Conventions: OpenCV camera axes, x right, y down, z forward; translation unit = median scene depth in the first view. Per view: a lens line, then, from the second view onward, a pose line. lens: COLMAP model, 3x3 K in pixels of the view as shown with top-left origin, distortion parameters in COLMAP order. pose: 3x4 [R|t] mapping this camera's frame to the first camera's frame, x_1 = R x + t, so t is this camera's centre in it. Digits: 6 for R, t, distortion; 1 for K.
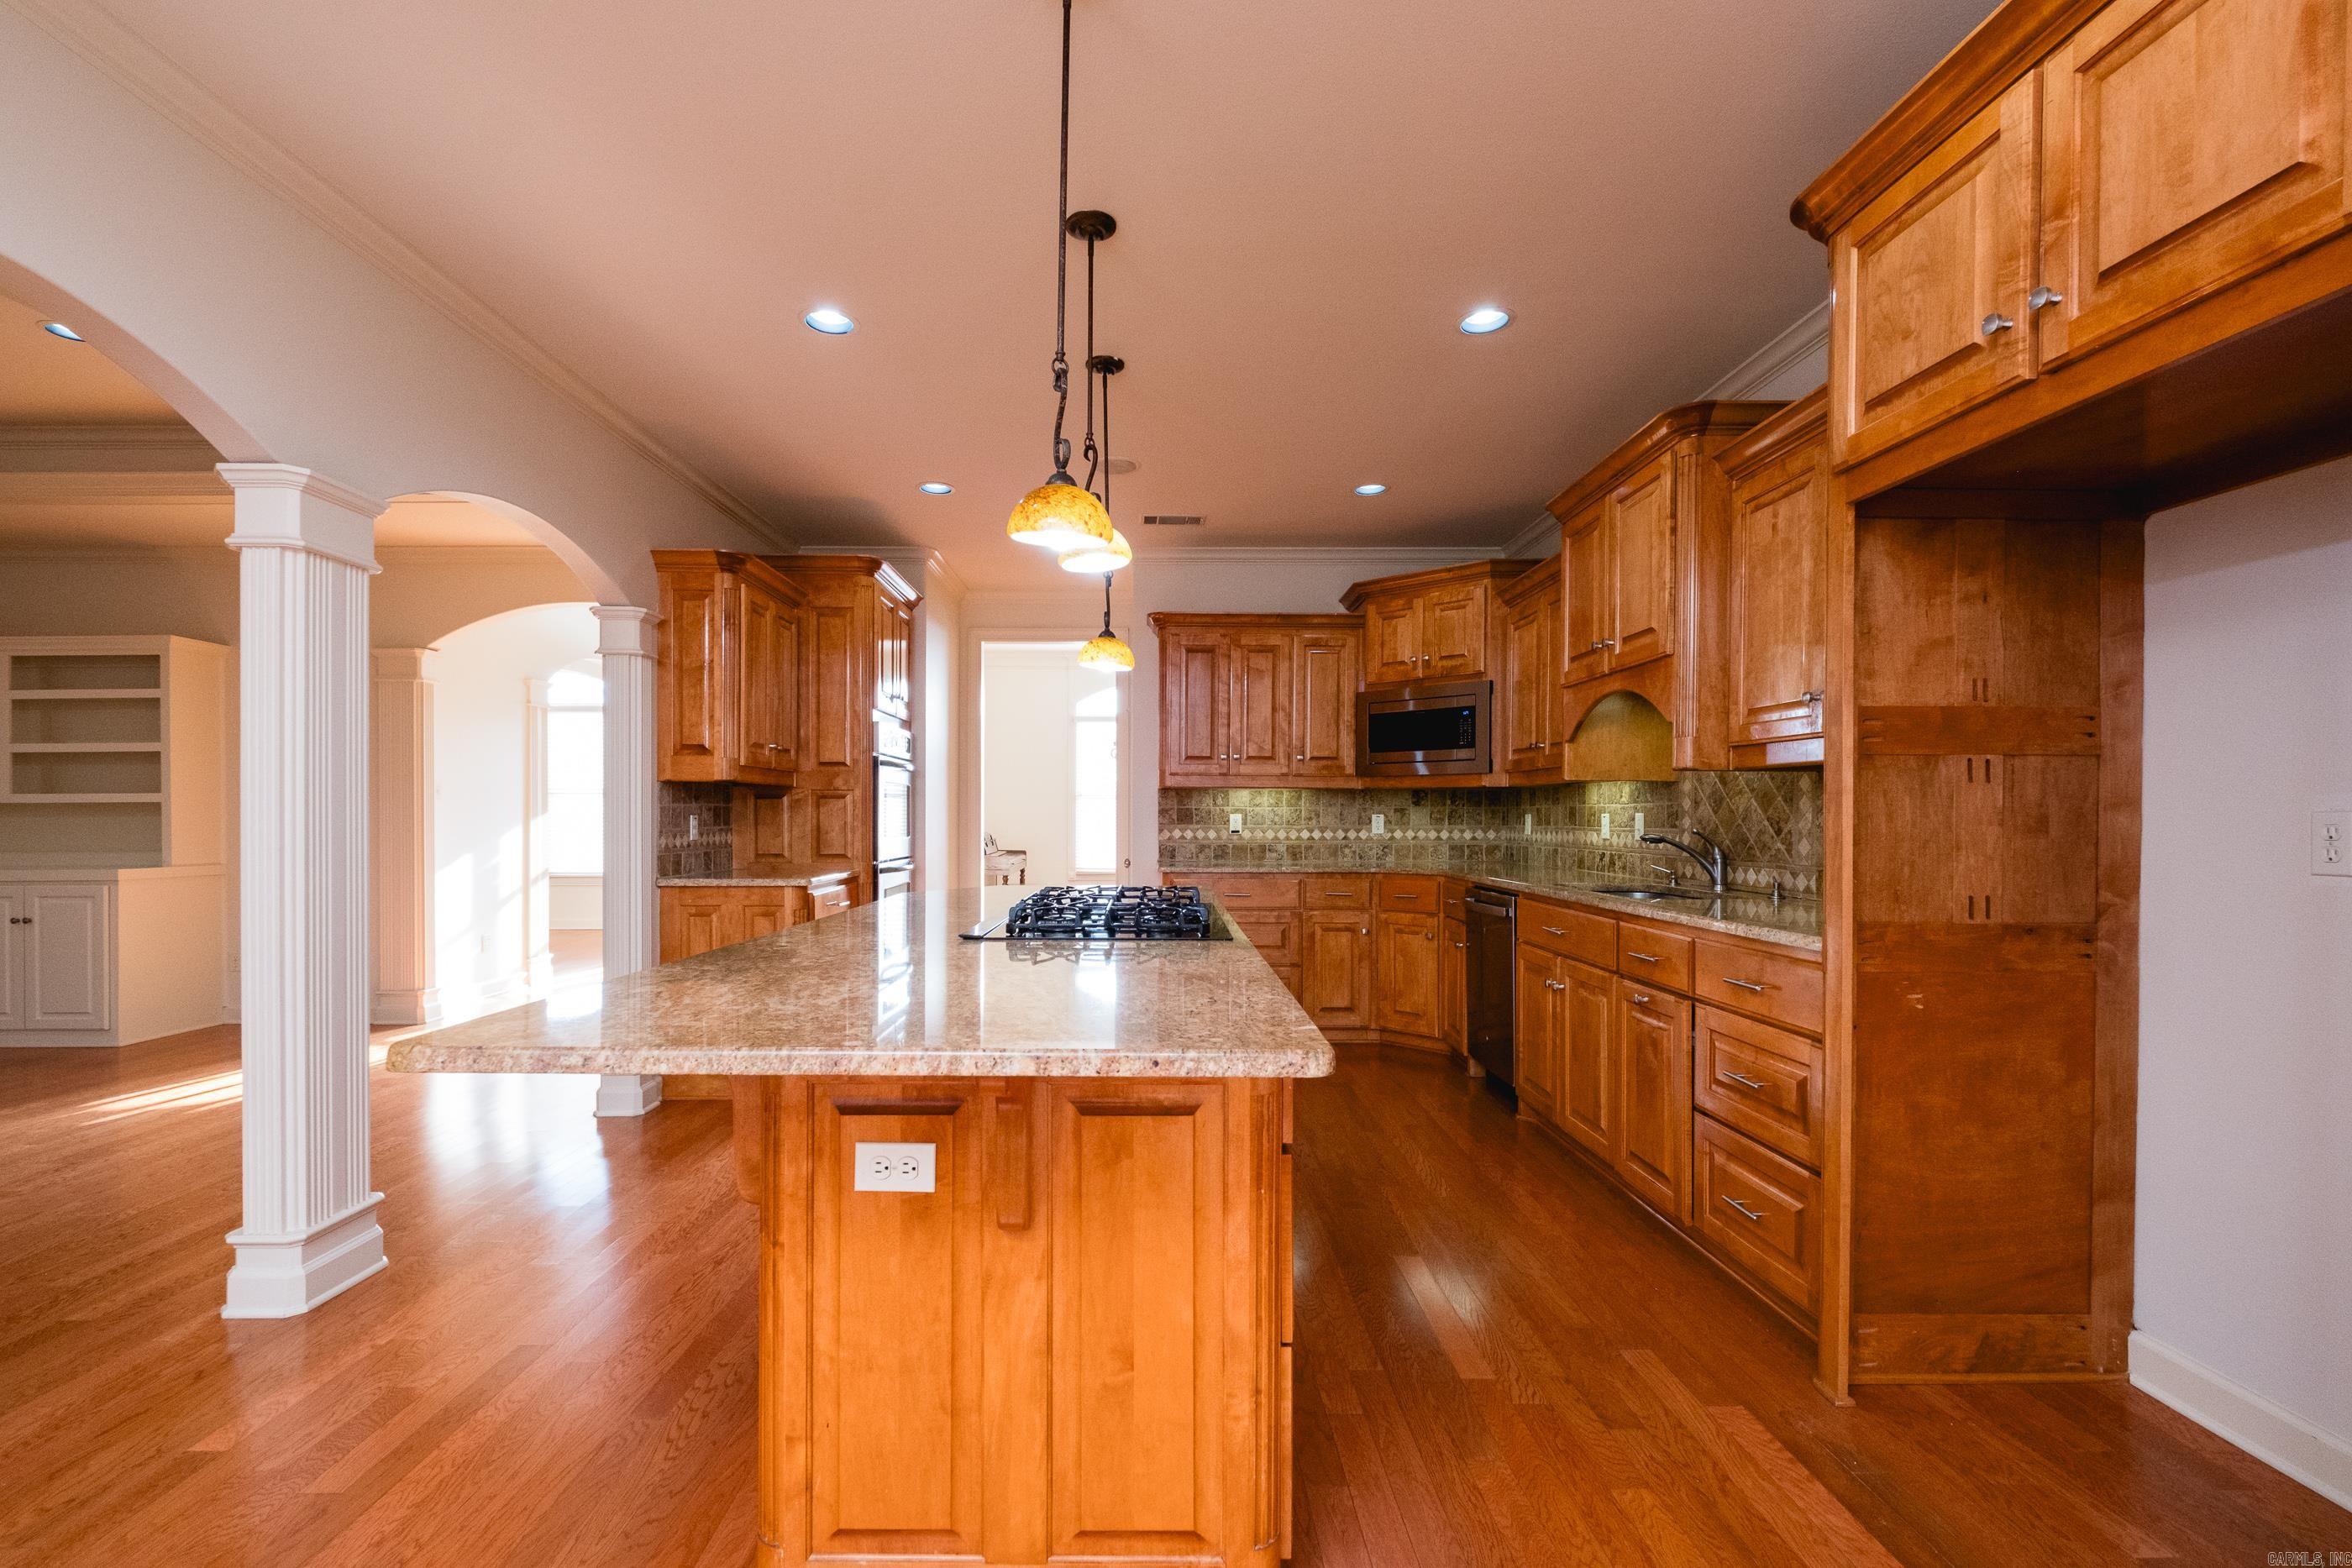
lens RADIAL K [[1022.5, 0, 1151.2], [0, 1022.5, 822.1], [0, 0, 1]] dist [-0.000588, -0.001213]
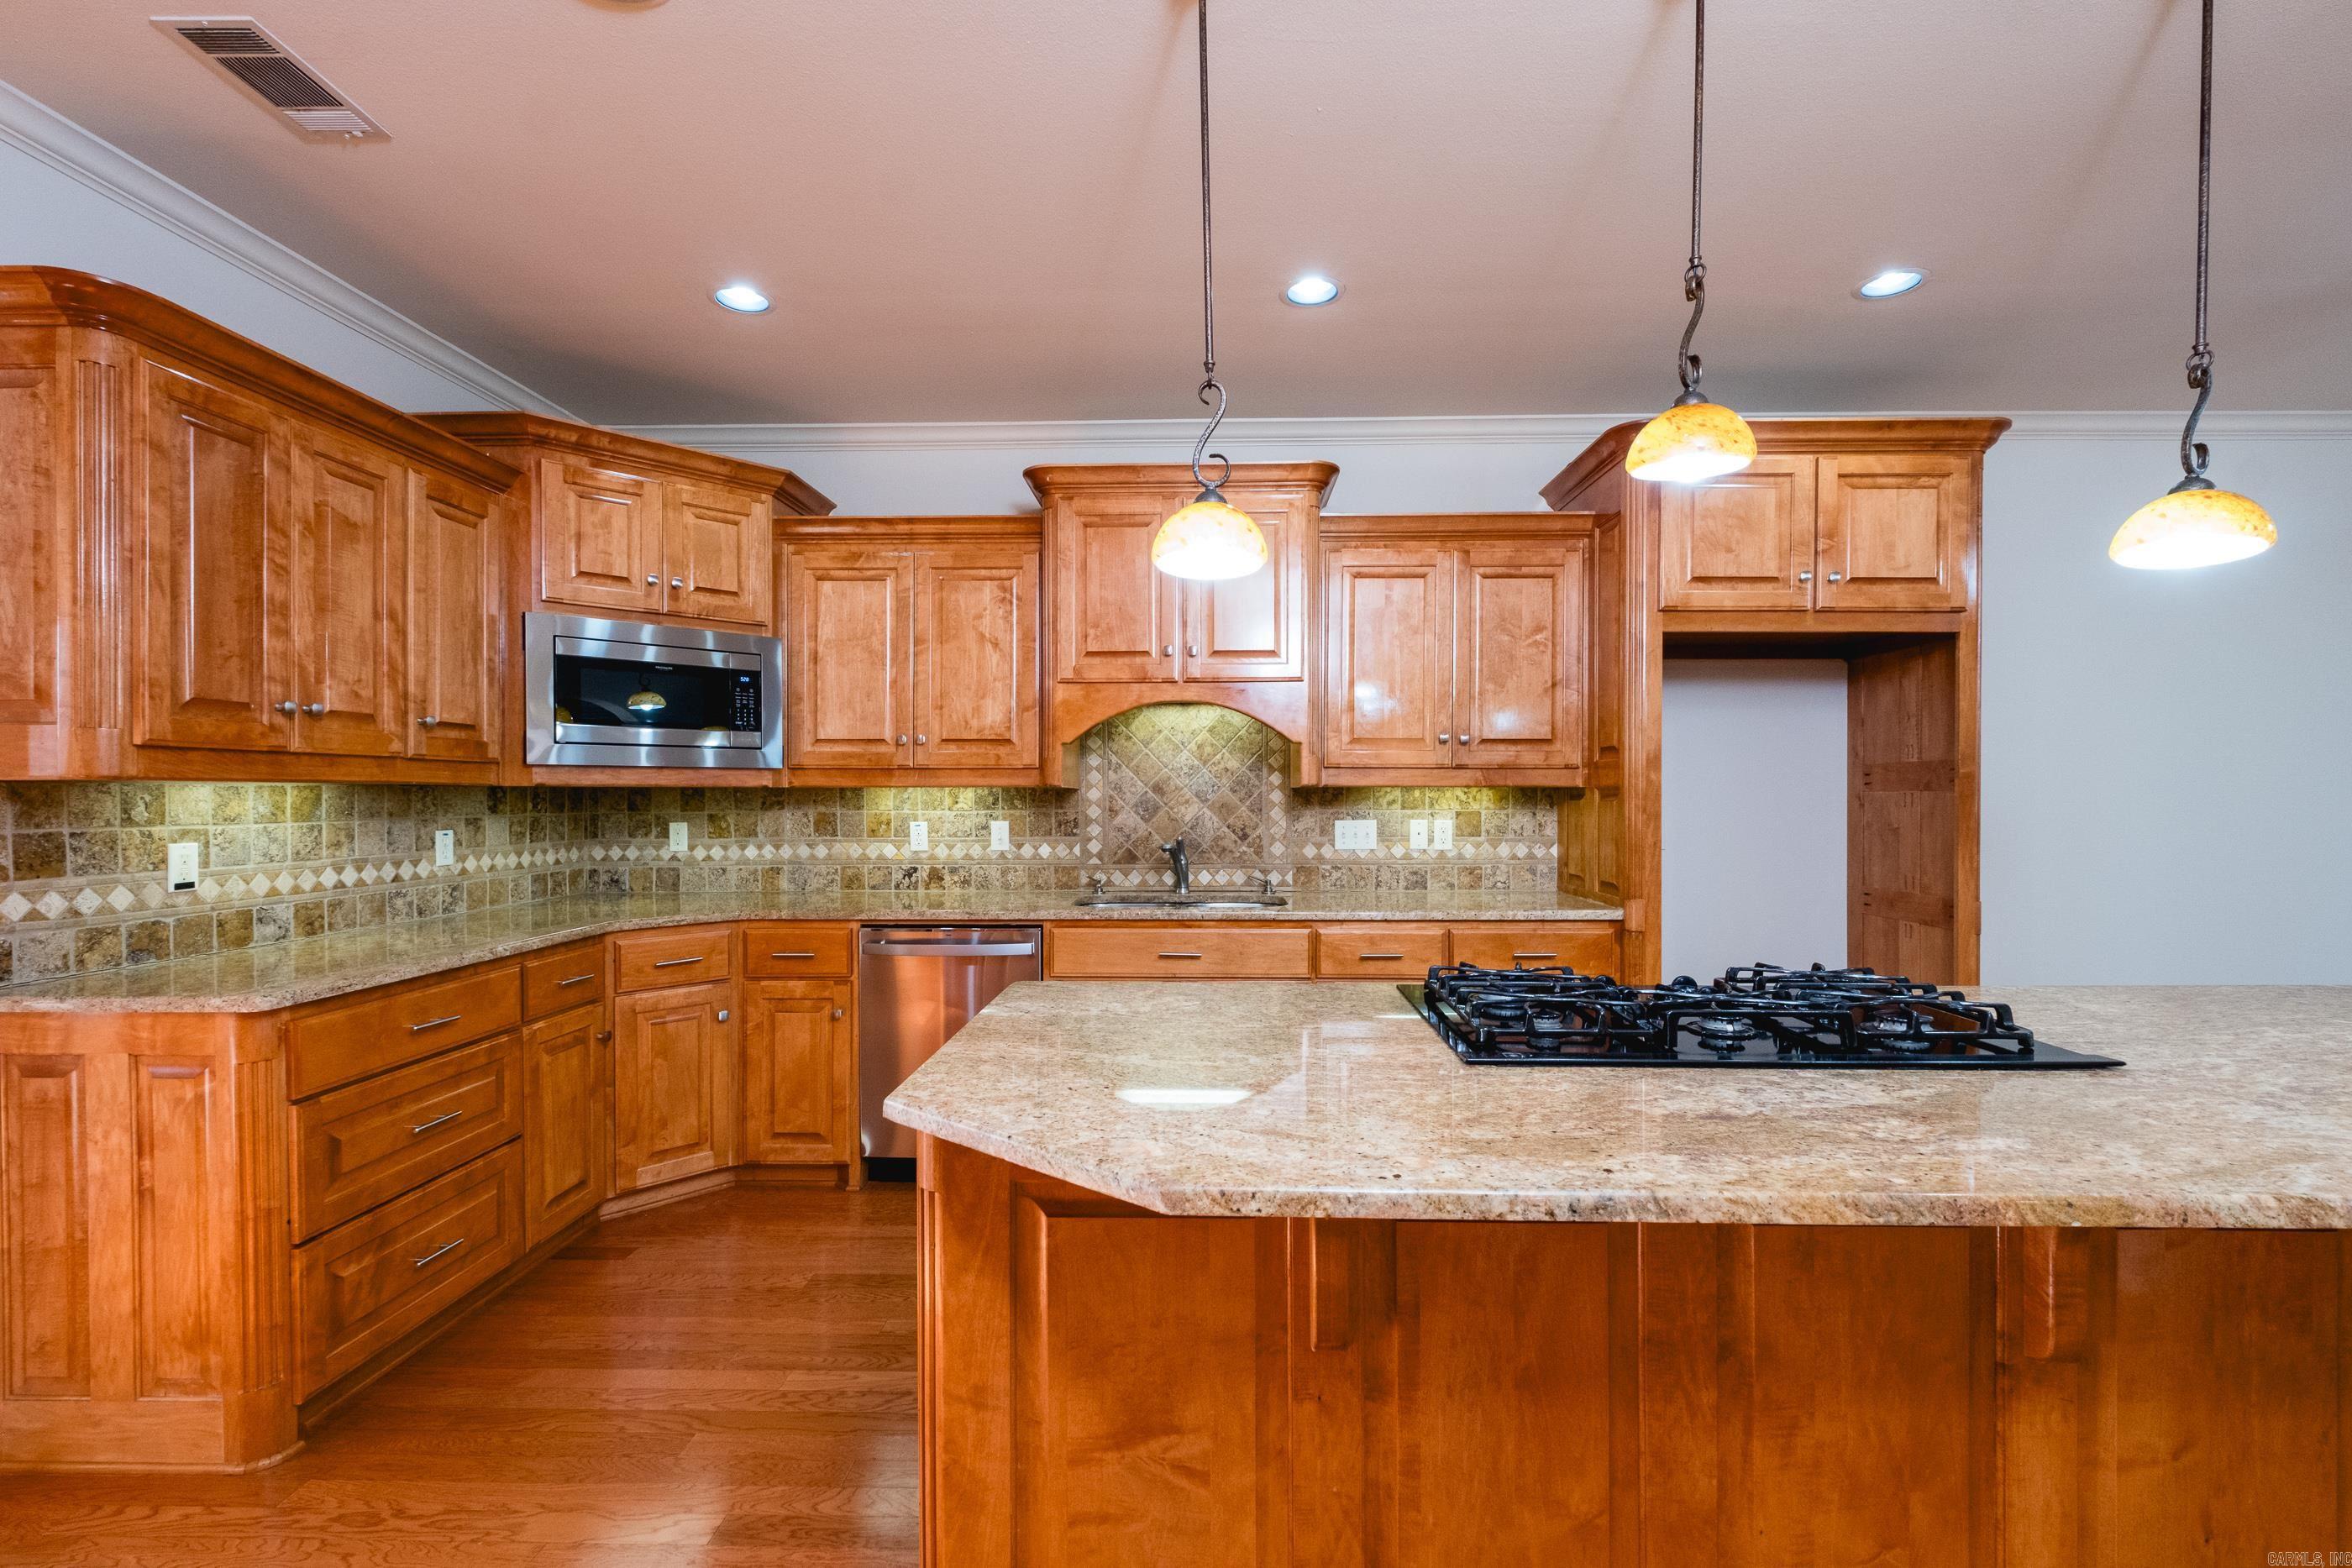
lens RADIAL K [[1029.7, 0, 1175.9], [0, 1029.7, 806.3], [0, 0, 1]] dist [0.008050, -0.009709]
pose [[0.025649, -0.014998, 0.999559, -0.570691], [0.009268, 0.999848, 0.014764, -0.044266], [-0.999628, 0.008885, 0.025784, 1.051426]]
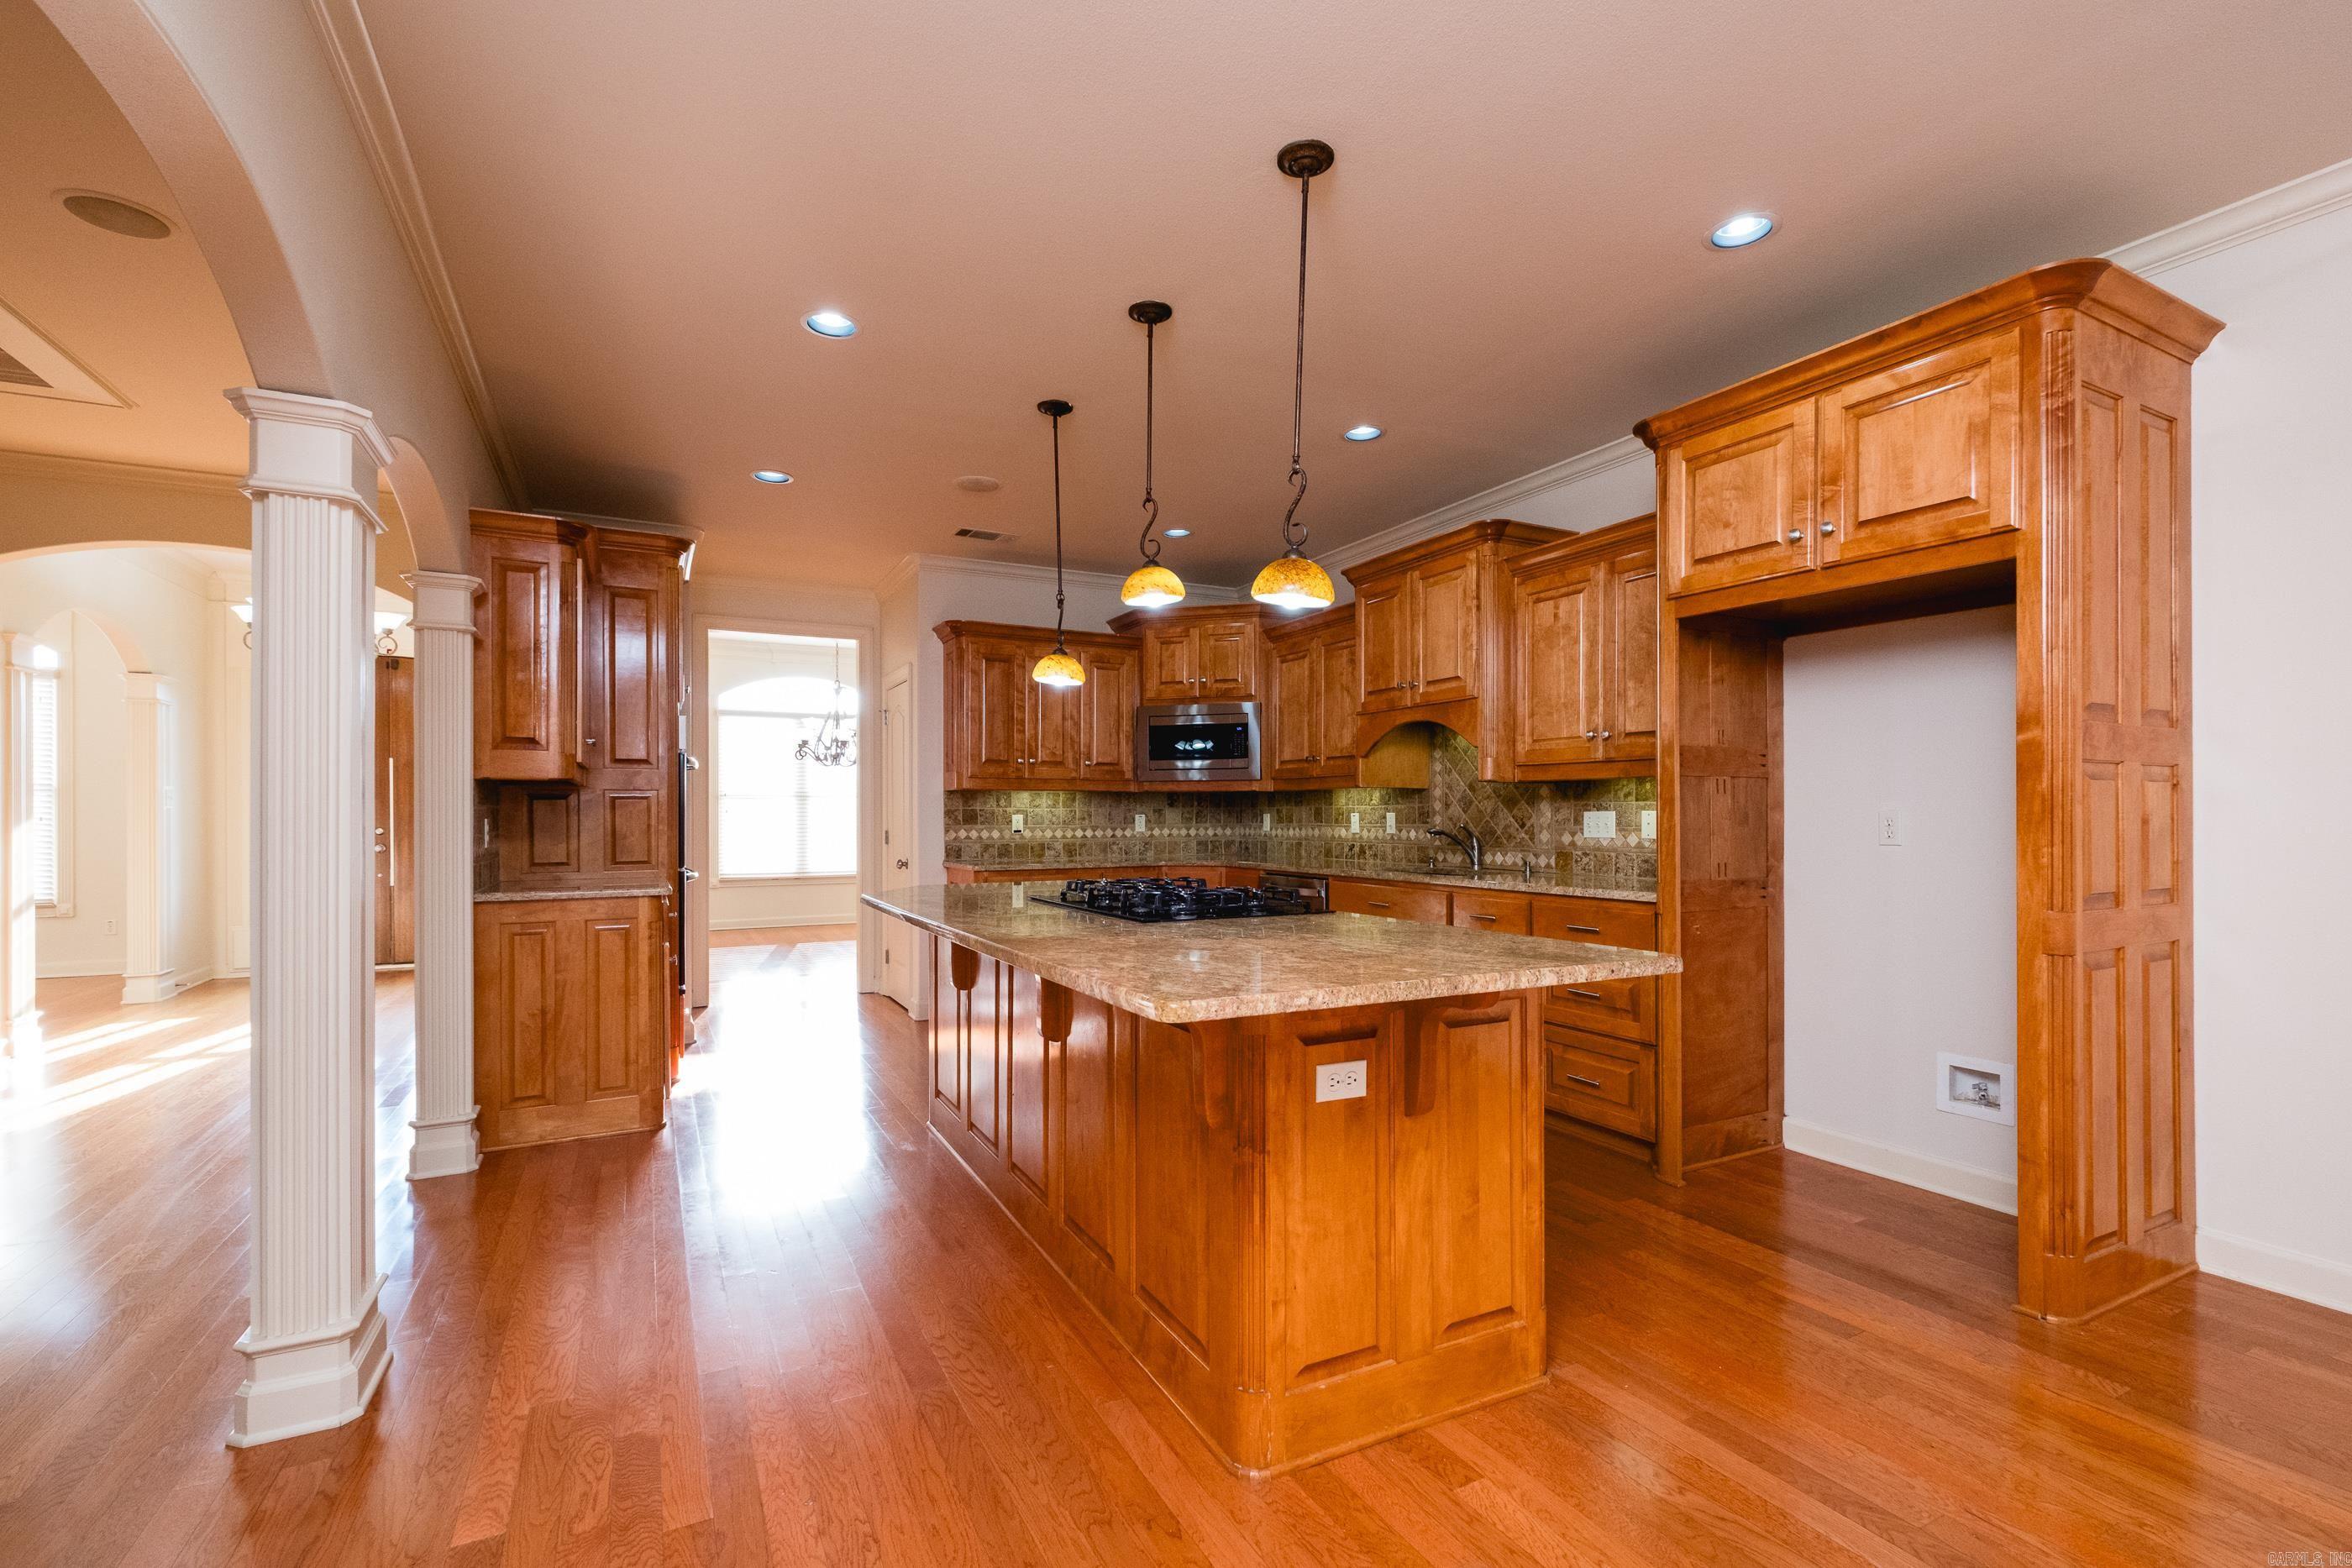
lens RADIAL K [[1027.6, 0, 1175.0], [0, 1027.6, 810.8], [0, 0, 1]] dist [0.001948, -0.000150]
pose [[0.890557, -0.002337, 0.454866, -0.458136], [0.007403, 0.999929, -0.009356, -0.001380], [-0.454811, 0.011700, 0.890511, -0.042833]]
